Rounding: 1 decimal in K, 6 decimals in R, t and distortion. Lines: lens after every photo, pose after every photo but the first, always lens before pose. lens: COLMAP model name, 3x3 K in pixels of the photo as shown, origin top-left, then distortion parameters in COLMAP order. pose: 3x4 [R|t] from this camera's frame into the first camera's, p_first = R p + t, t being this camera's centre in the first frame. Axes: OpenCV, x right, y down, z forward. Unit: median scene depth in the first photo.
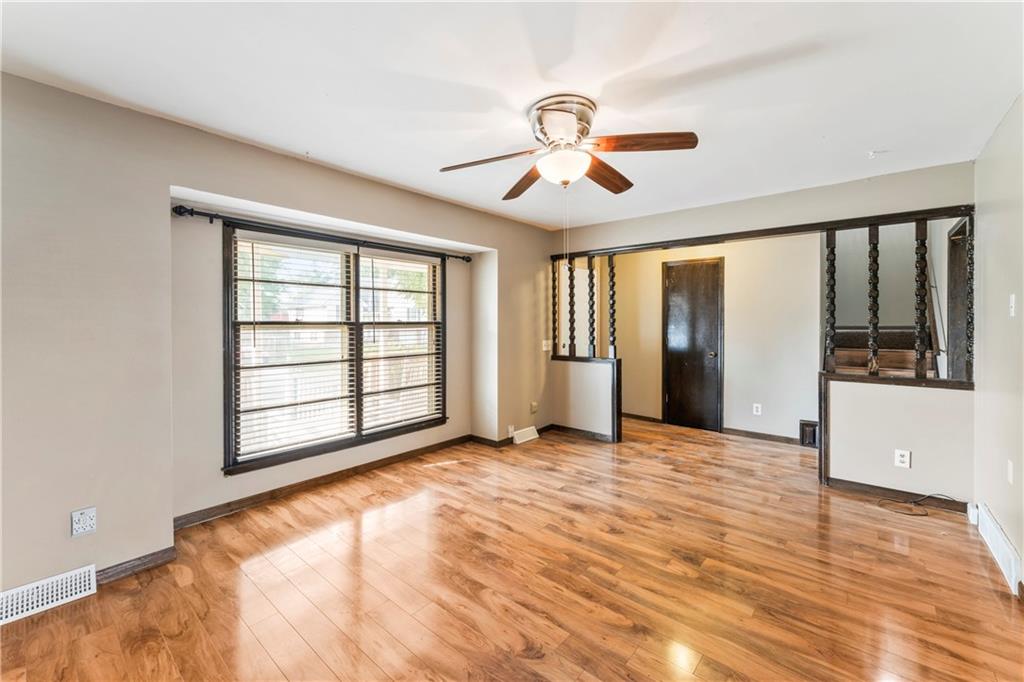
lens RADIAL K [[423.5, 0, 513.3], [0, 423.5, 320.5], [0, 0, 1]] dist [0.001911, 0.000187]
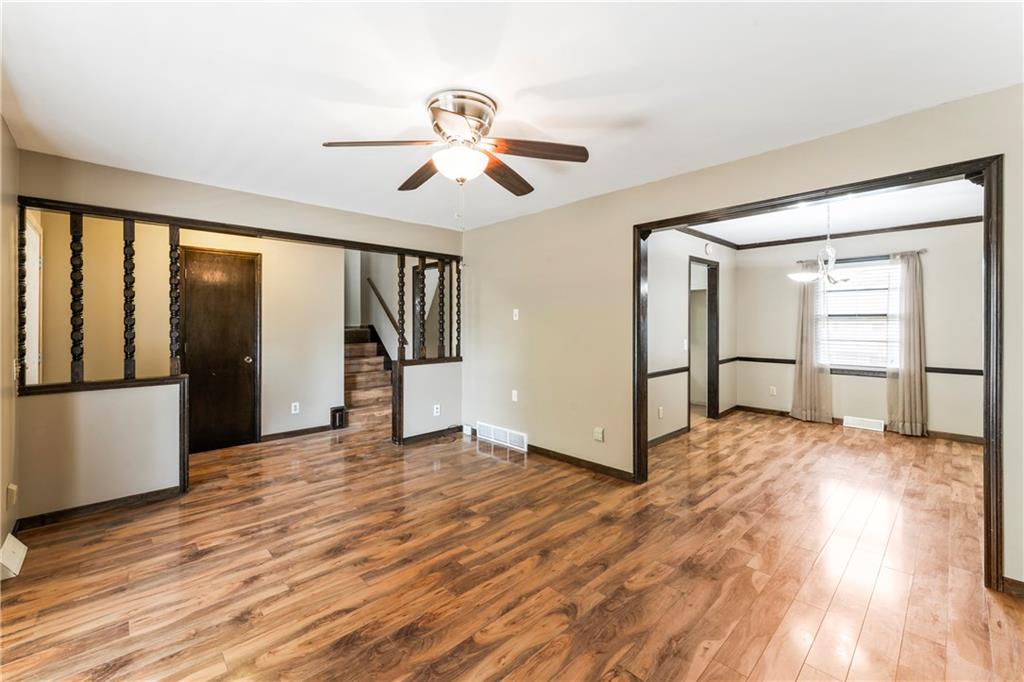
lens RADIAL K [[423.5, 0, 513.3], [0, 423.5, 320.5], [0, 0, 1]] dist [0.001911, 0.000187]
pose [[0.098806, 0.005856, 0.995089, -0.596632], [-0.000970, 0.999983, -0.005789, 0.004465], [-0.995106, -0.000393, 0.098810, 0.556748]]
